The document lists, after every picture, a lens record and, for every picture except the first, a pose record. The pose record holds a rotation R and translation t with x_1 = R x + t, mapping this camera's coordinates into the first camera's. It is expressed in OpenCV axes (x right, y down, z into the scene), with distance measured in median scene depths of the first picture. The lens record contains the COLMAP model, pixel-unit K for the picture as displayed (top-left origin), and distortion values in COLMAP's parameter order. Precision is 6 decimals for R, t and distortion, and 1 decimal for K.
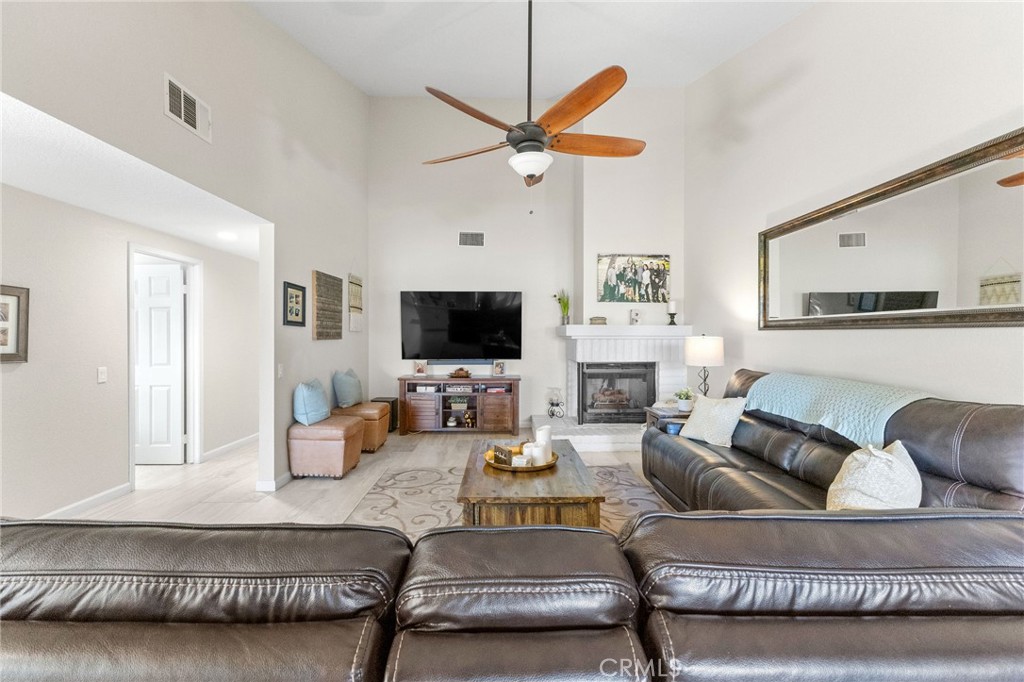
lens RADIAL K [[440.6, 0, 512.4], [0, 440.6, 334.8], [0, 0, 1]] dist [0.006055, -0.000213]
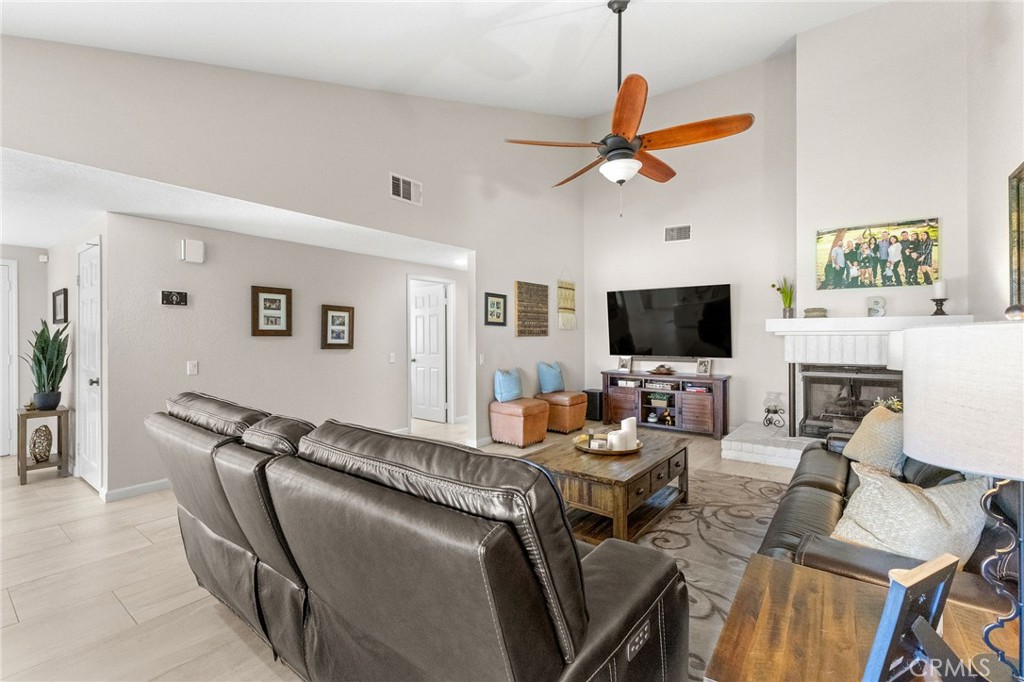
lens RADIAL K [[450.0, 0, 513.4], [0, 450.0, 332.0], [0, 0, 1]] dist [0.004673, 0.000373]
pose [[0.784053, -0.008431, -0.620637, 0.270567], [0.006946, 0.999964, -0.004808, 0.003854], [0.620656, -0.000541, 0.784083, -0.007792]]
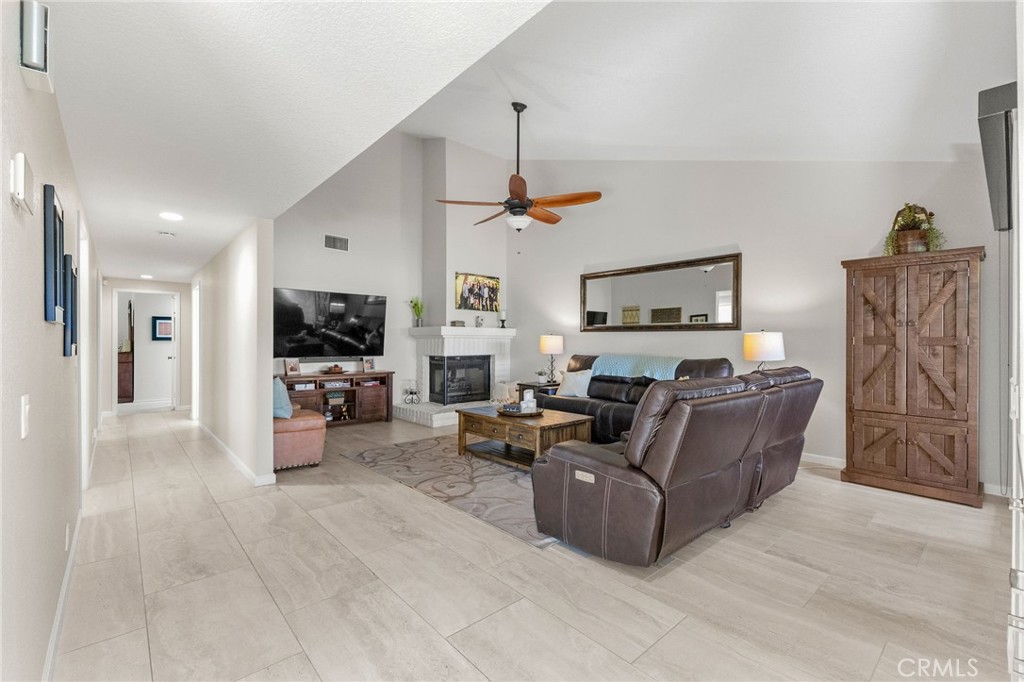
lens RADIAL K [[440.6, 0, 512.4], [0, 440.6, 334.8], [0, 0, 1]] dist [0.006055, -0.000213]
pose [[0.758533, 0.010631, 0.651548, -0.519891], [-0.003782, 0.999922, -0.011912, 0.015484], [-0.651624, 0.006572, 0.758514, -0.083379]]
